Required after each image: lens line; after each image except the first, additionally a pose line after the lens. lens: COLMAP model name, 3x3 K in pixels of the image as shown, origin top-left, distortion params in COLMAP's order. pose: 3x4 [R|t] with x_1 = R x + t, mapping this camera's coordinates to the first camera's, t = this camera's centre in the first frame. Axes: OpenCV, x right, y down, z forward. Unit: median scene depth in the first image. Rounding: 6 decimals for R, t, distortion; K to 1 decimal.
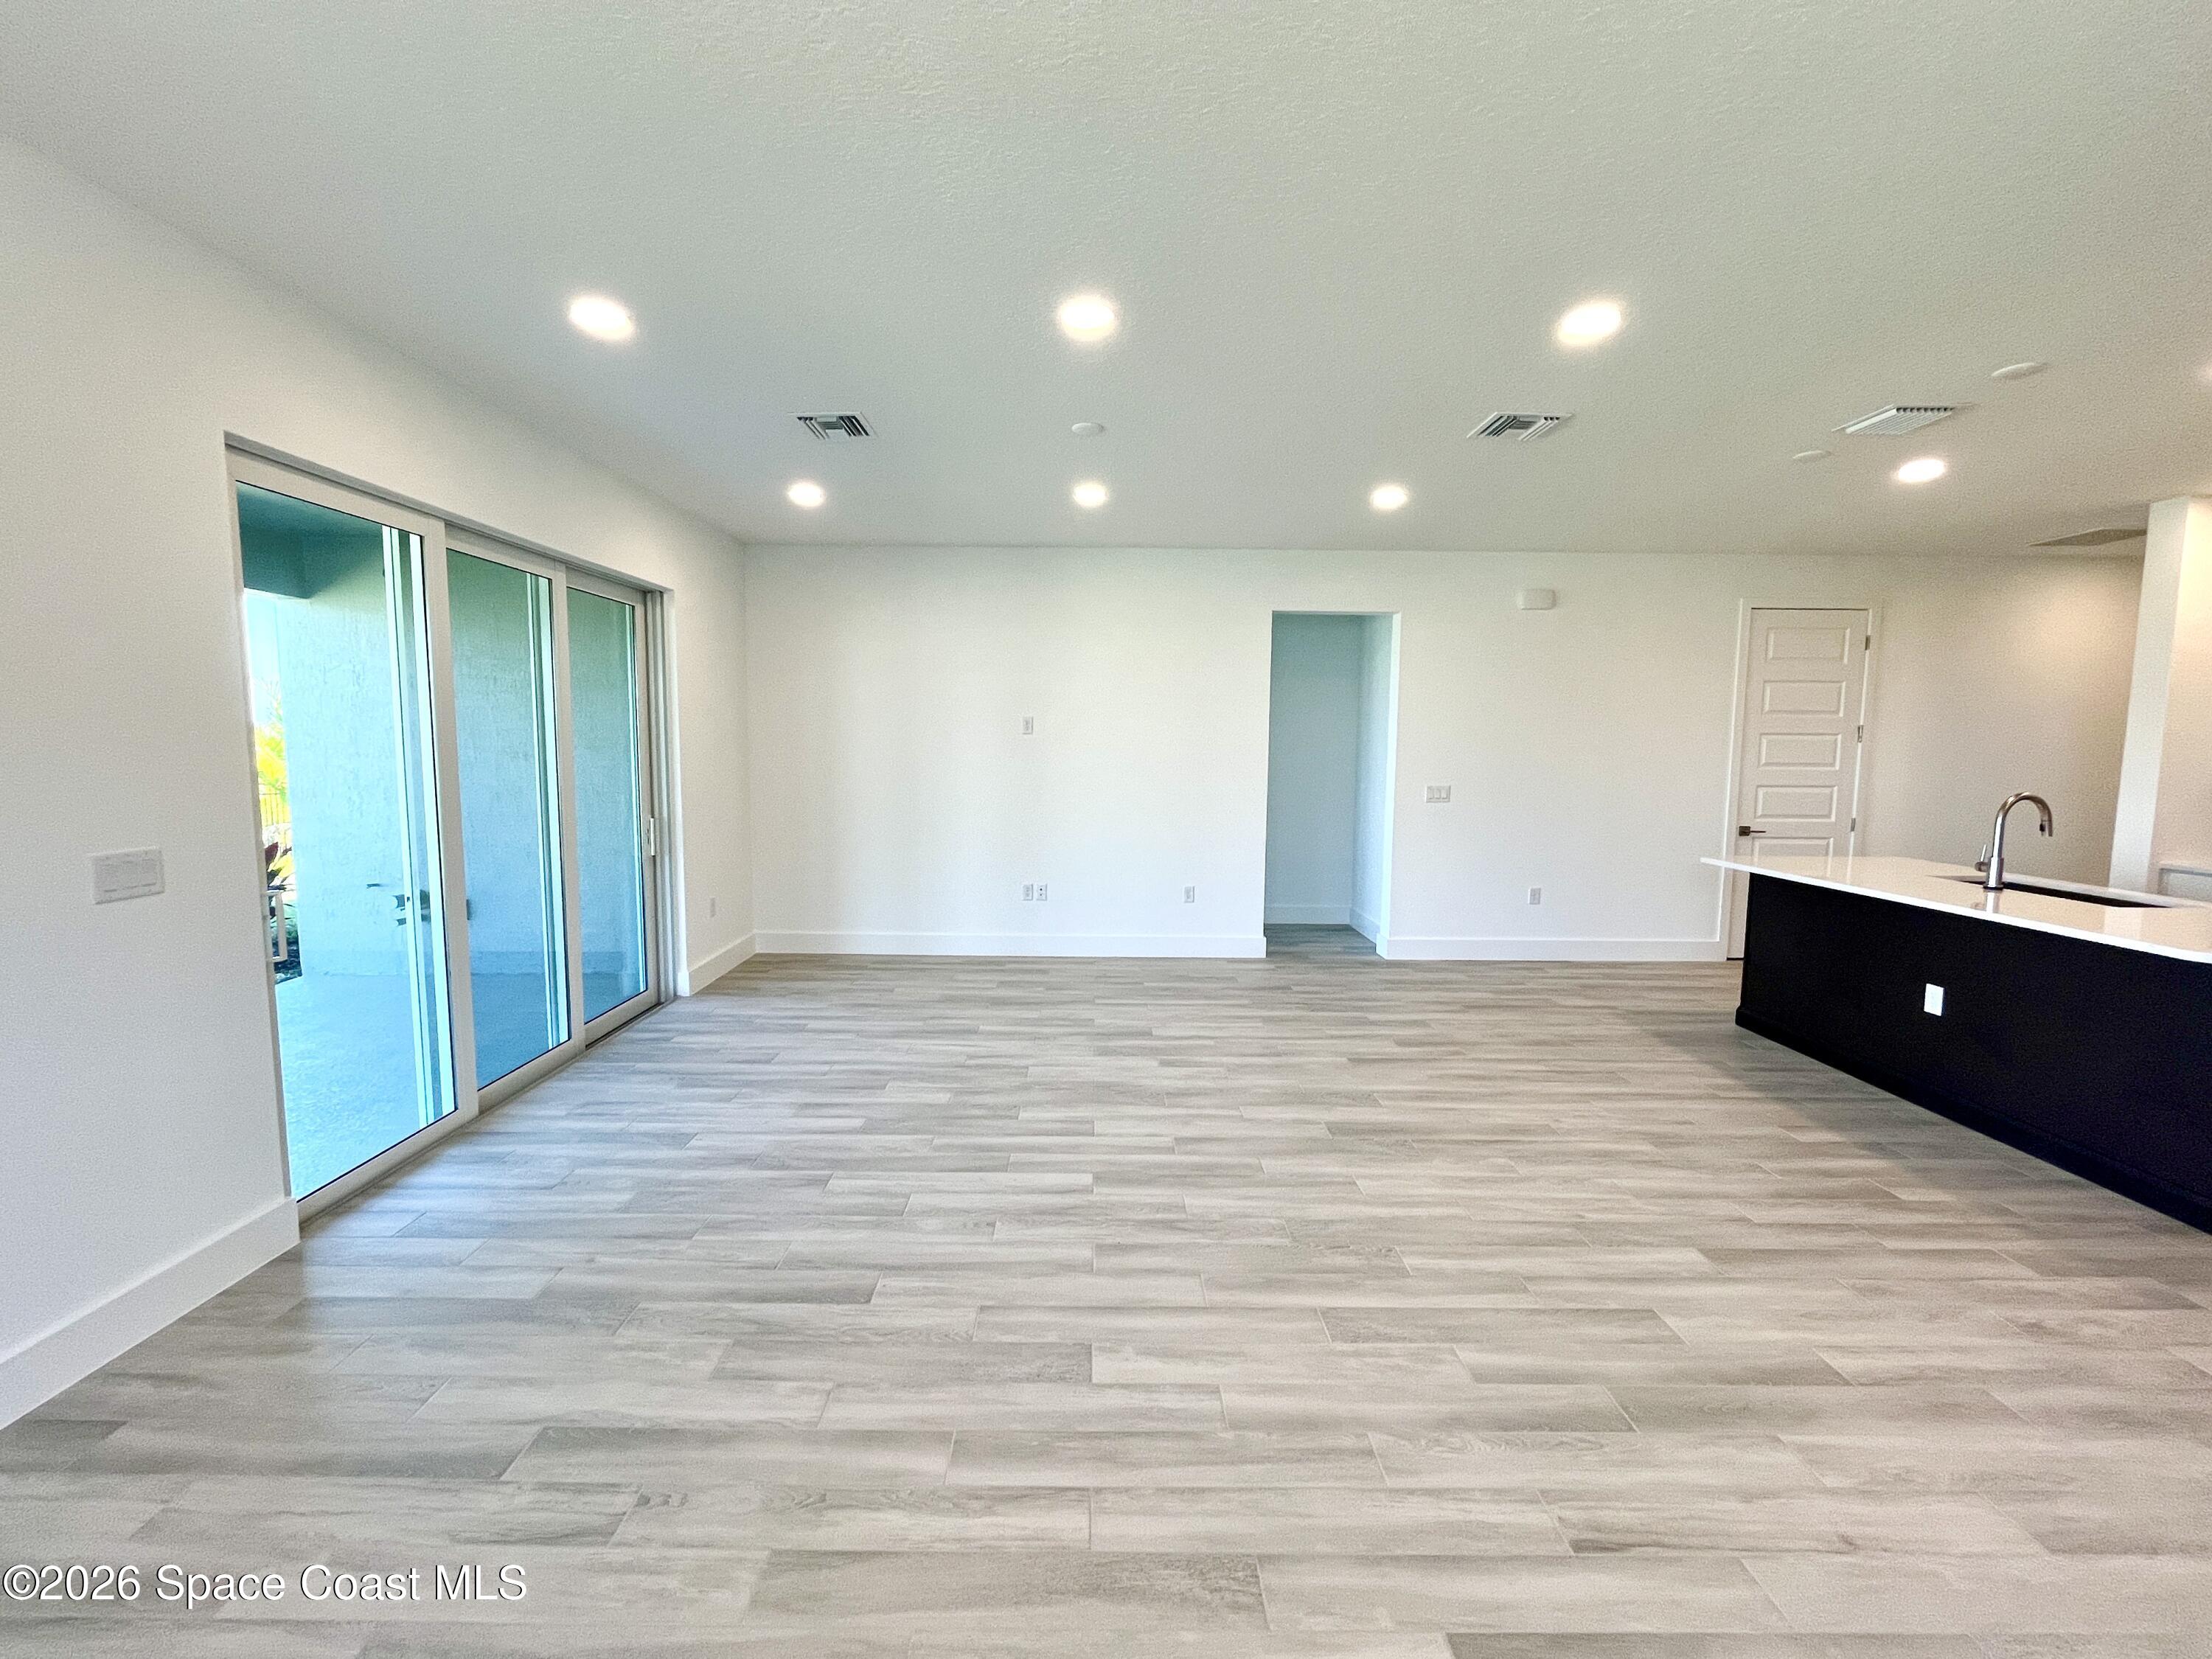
lens RADIAL K [[911.5, 0, 1106.0], [0, 911.5, 829.5], [0, 0, 1]] dist [0.001677, 0.000107]
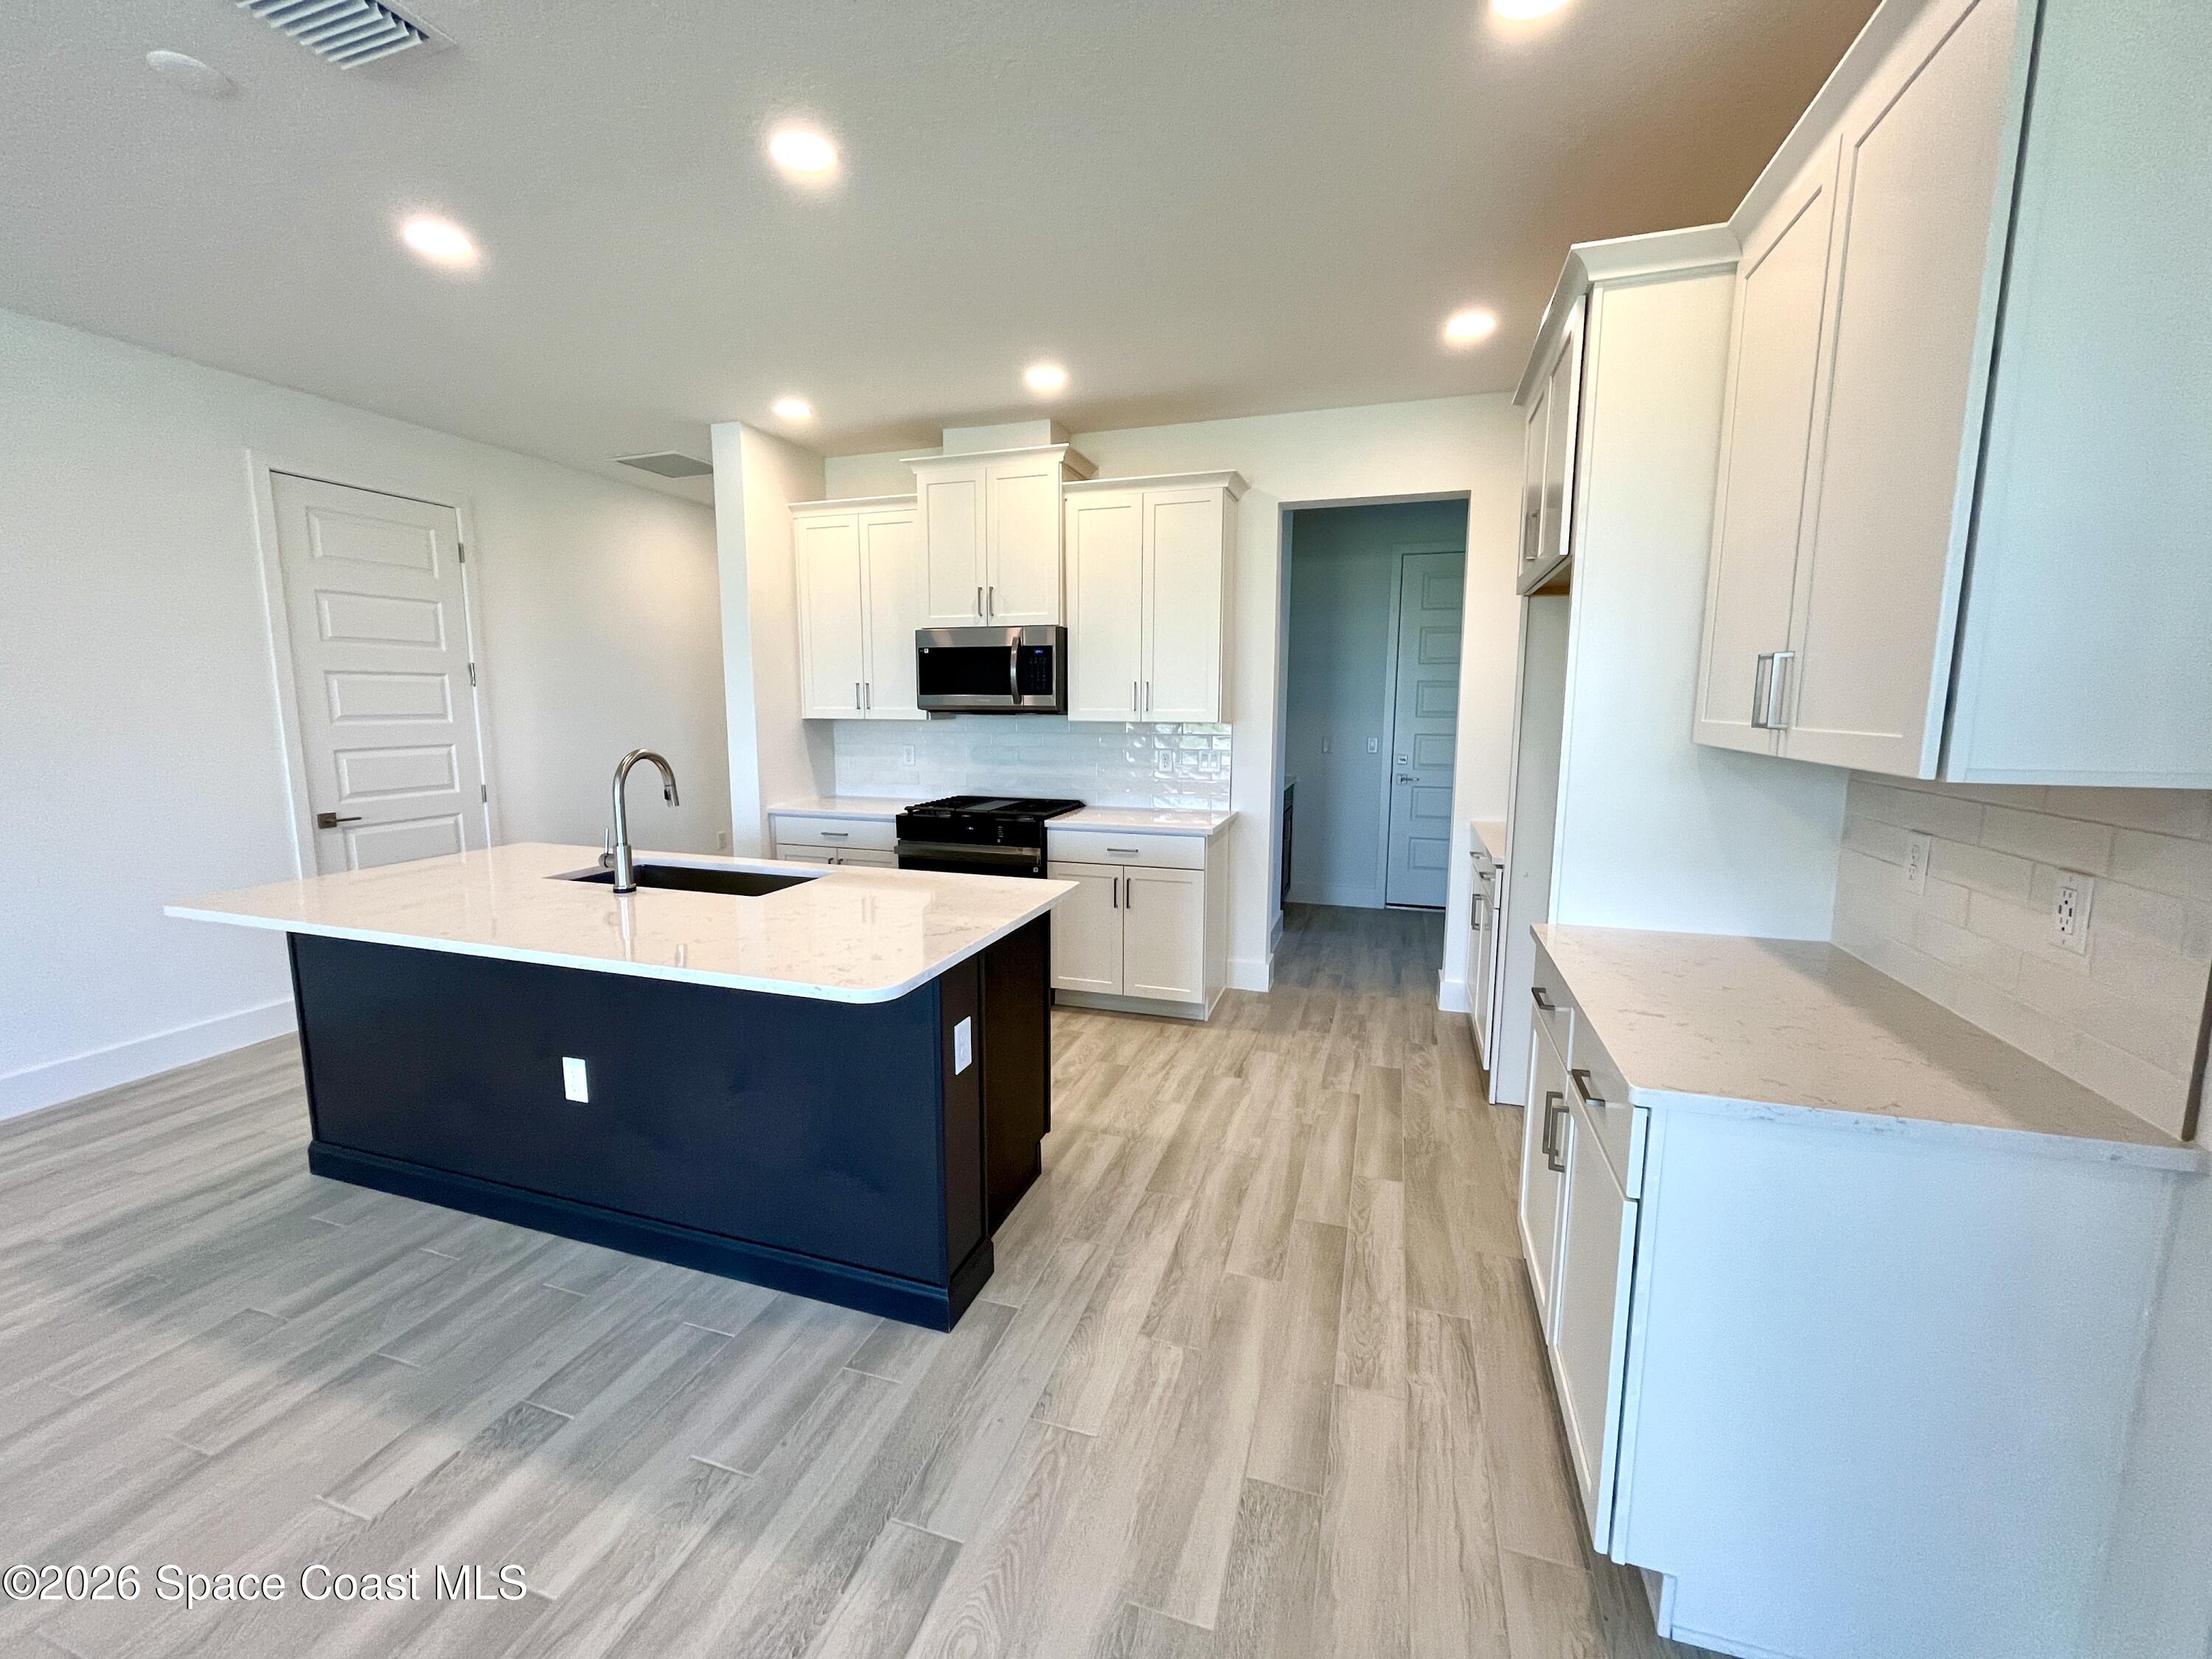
lens RADIAL K [[893.8, 0, 1106.0], [0, 893.8, 829.5], [0, 0, 1]] dist [-0.008914, -0.000058]
pose [[0.319612, -0.139983, 0.937151, 0.357404], [0.089529, 0.989064, 0.117204, -0.021390], [-0.943309, 0.046442, 0.328650, 0.334311]]
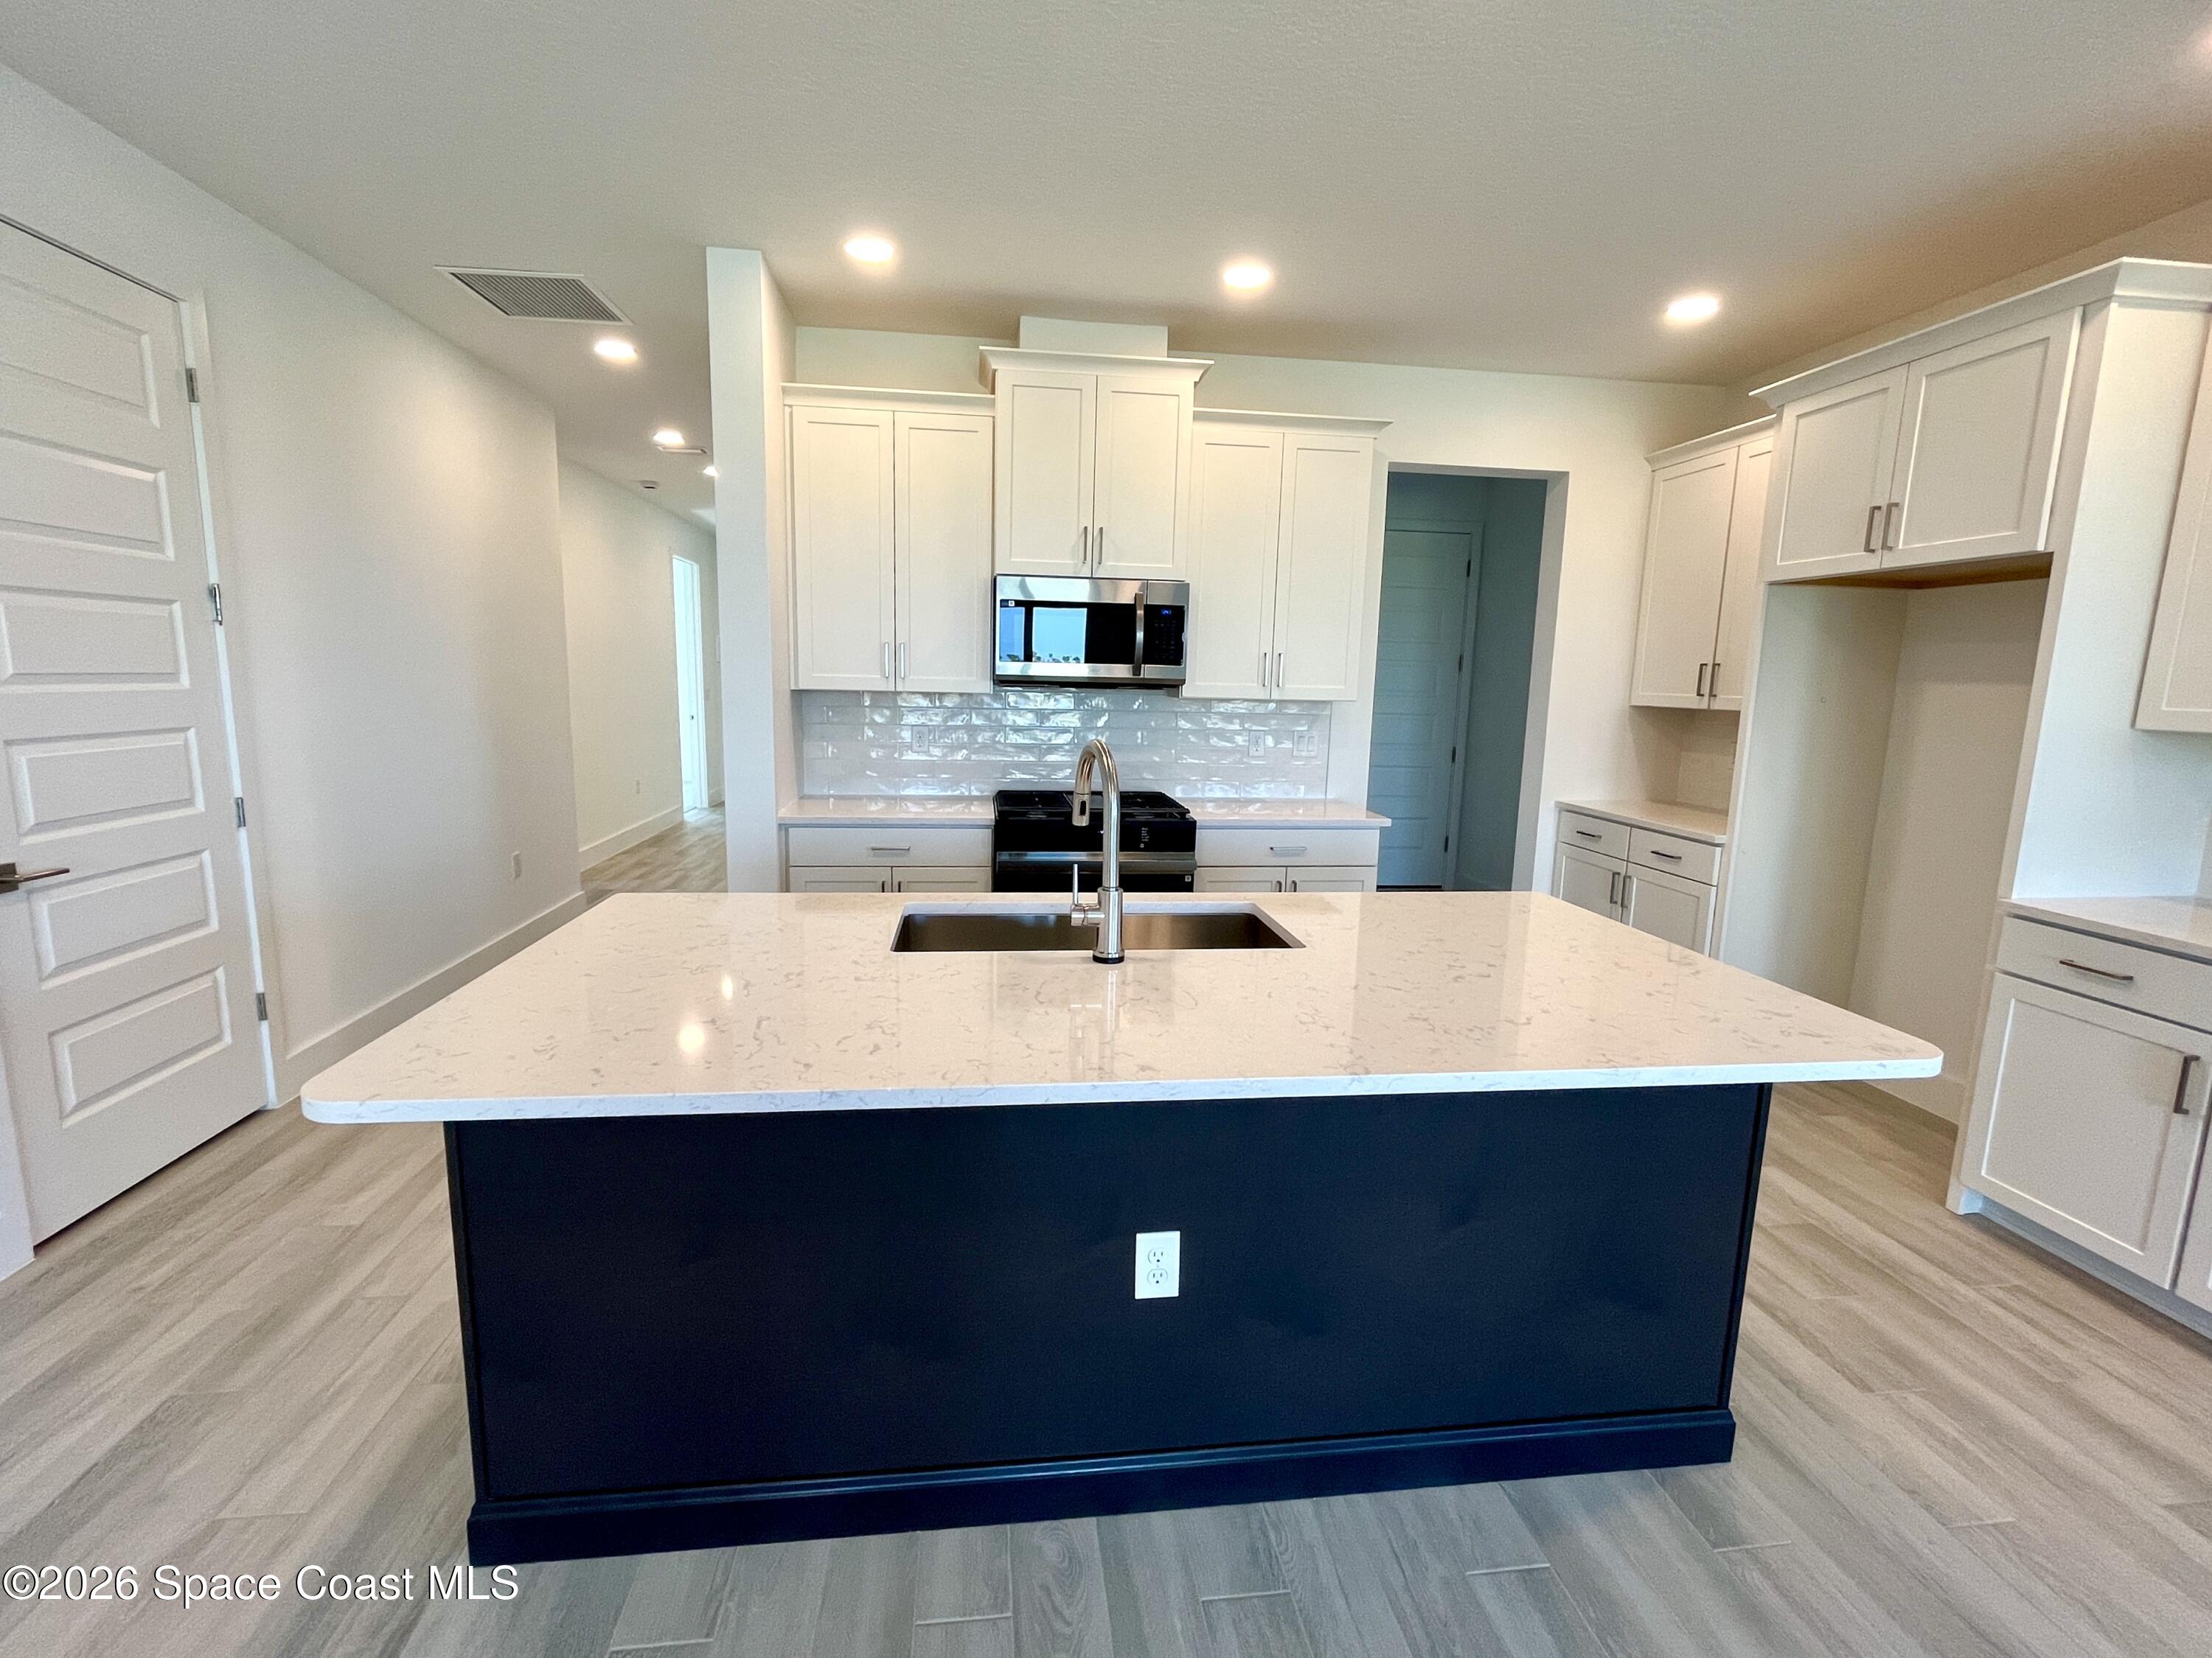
lens RADIAL K [[961.9, 0, 1106.0], [0, 961.9, 829.0], [0, 0, 1]] dist [-0.002833, -0.000469]
pose [[-0.111087, -0.165298, 0.979967, 0.400437], [0.070458, 0.982279, 0.173675, -0.062926], [-0.991310, 0.088340, -0.097472, 0.806495]]
